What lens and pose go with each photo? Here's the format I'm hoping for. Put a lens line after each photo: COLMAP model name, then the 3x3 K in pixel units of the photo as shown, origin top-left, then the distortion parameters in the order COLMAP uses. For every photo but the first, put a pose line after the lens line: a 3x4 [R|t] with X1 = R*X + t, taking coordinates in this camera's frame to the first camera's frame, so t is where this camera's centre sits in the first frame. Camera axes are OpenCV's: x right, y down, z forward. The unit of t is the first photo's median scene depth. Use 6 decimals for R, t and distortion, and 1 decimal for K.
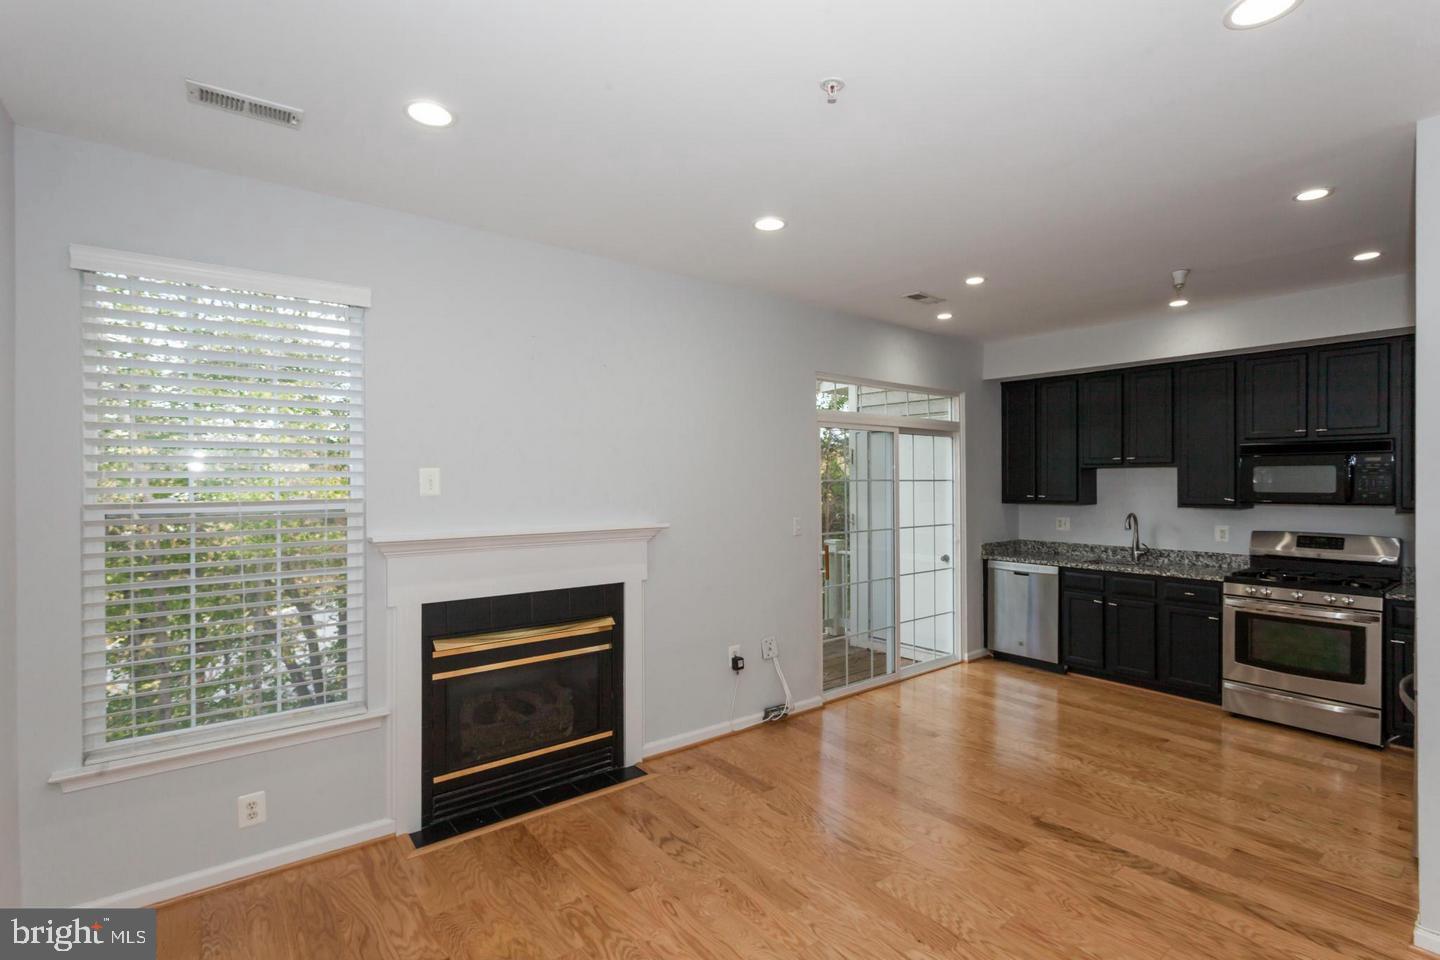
lens RADIAL K [[676.8, 0, 722.5], [0, 676.8, 483.2], [0, 0, 1]] dist [-0.001464, -0.000005]
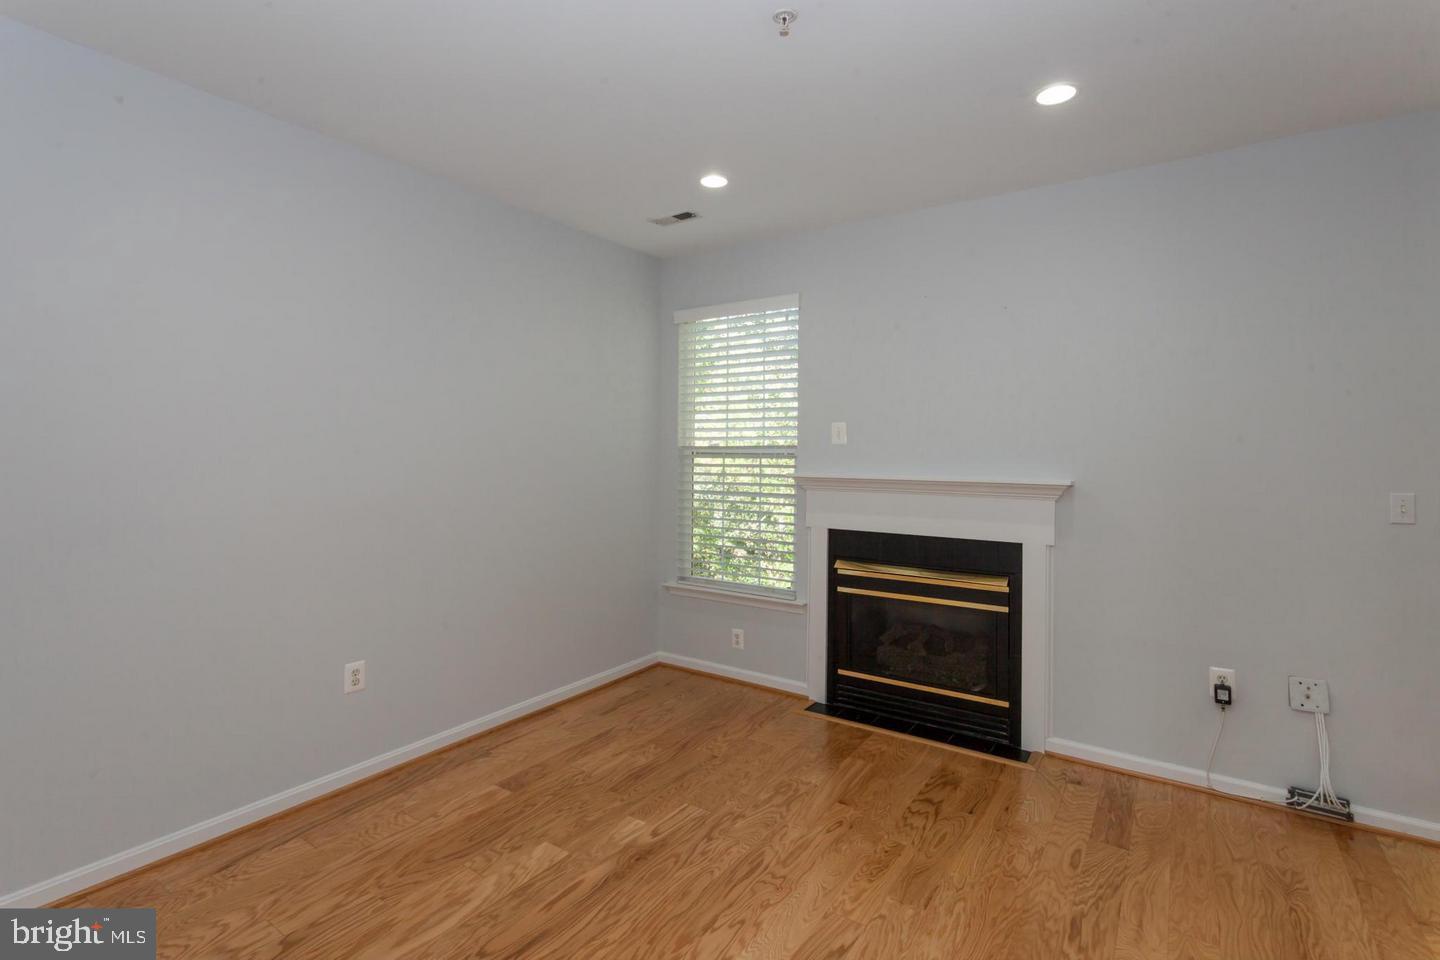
lens RADIAL K [[698.2, 0, 719.8], [0, 698.2, 464.8], [0, 0, 1]] dist [-0.001215, 0.000381]
pose [[0.282412, 0.021322, -0.959056, 0.742225], [-0.006428, 0.999773, 0.020335, 0.030857], [0.959272, 0.000422, 0.282485, 0.419710]]
